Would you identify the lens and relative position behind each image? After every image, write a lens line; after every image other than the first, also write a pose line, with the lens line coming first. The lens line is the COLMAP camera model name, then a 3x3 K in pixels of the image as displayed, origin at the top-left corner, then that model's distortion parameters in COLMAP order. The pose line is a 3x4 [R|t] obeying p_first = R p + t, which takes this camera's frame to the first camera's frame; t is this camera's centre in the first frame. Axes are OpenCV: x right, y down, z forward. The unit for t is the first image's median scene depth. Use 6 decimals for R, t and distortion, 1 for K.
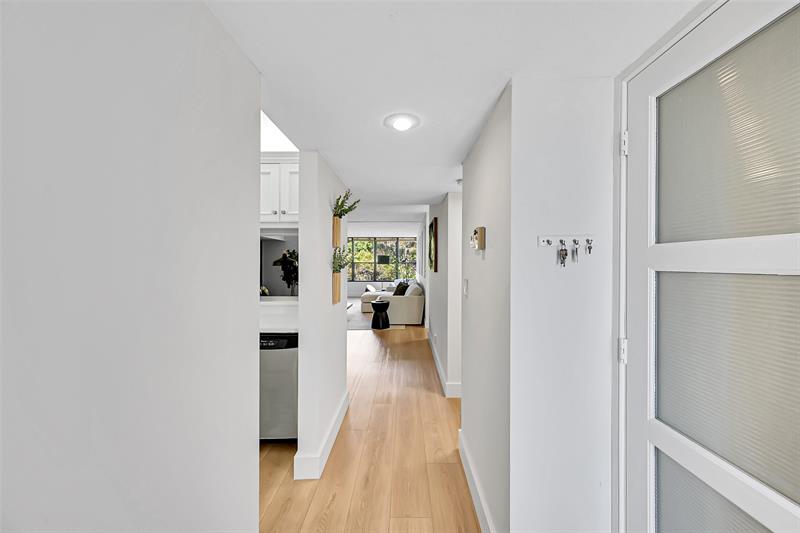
lens RADIAL K [[321.7, 0, 400.0], [0, 321.7, 266.5], [0, 0, 1]] dist [-0.000274, 0.000020]
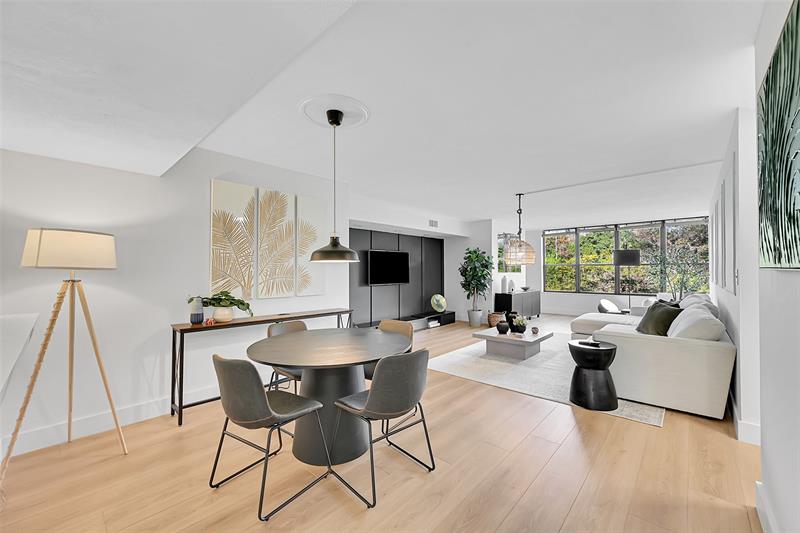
lens RADIAL K [[321.7, 0, 400.0], [0, 321.7, 266.5], [0, 0, 1]] dist [-0.000274, 0.000020]
pose [[0.750928, -0.007423, -0.660343, 0.031096], [-0.007121, 0.999788, -0.019336, 0.010586], [0.660346, 0.019223, 0.750715, 0.447725]]
